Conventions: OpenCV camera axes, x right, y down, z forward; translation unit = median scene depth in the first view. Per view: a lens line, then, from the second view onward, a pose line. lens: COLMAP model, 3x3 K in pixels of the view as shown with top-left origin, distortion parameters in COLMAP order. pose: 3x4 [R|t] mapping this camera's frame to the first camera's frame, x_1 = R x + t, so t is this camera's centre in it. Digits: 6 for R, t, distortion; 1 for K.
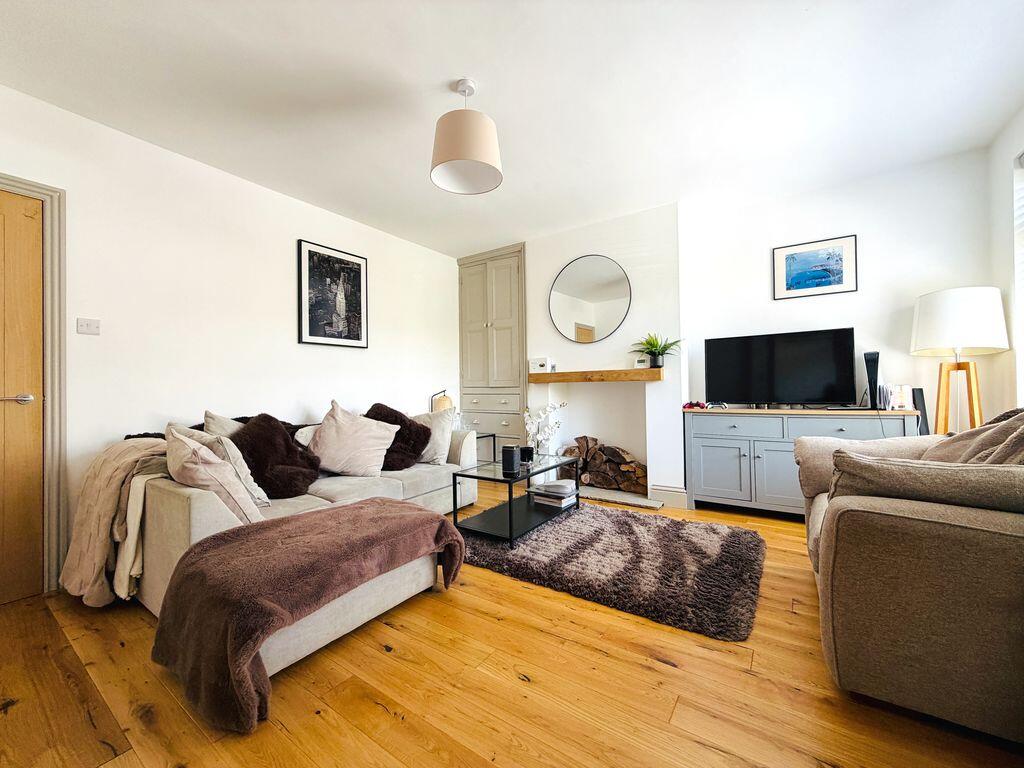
lens RADIAL K [[411.1, 0, 511.4], [0, 411.1, 384.5], [0, 0, 1]] dist [0.000741, -0.000005]
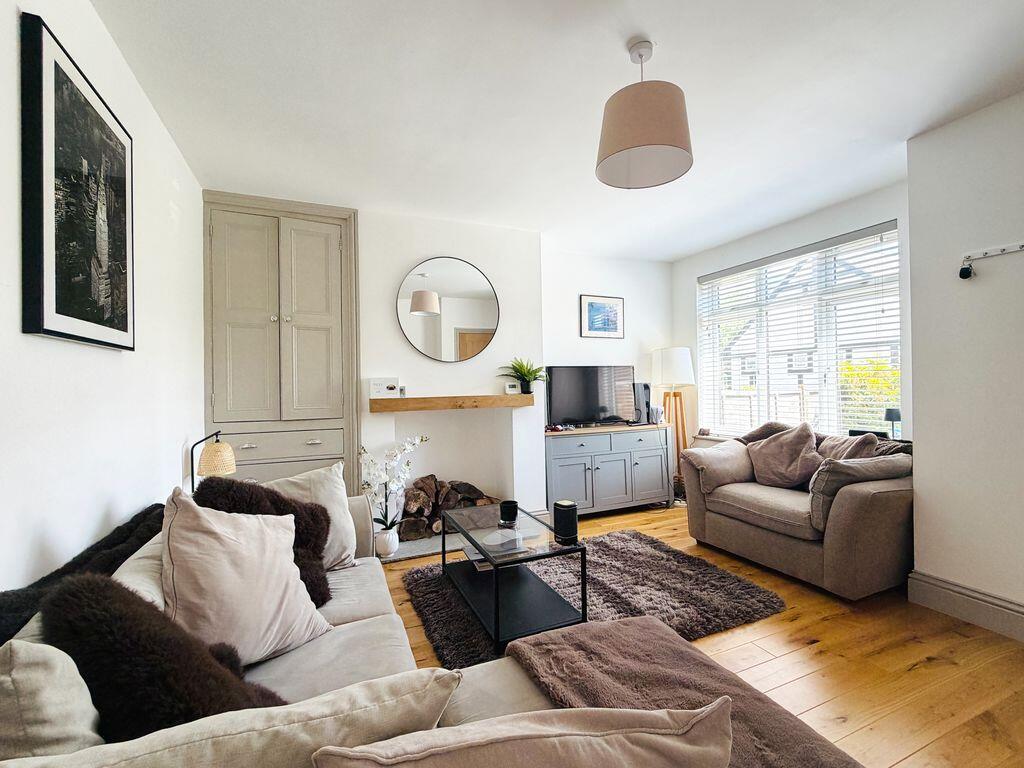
lens RADIAL K [[449.8, 0, 513.8], [0, 449.8, 381.8], [0, 0, 1]] dist [0.005150, 0.000078]
pose [[0.524039, 0.011067, 0.851622, -0.570099], [0.003729, 0.999876, -0.015288, -0.050995], [-0.851686, 0.011187, 0.523933, 0.452528]]
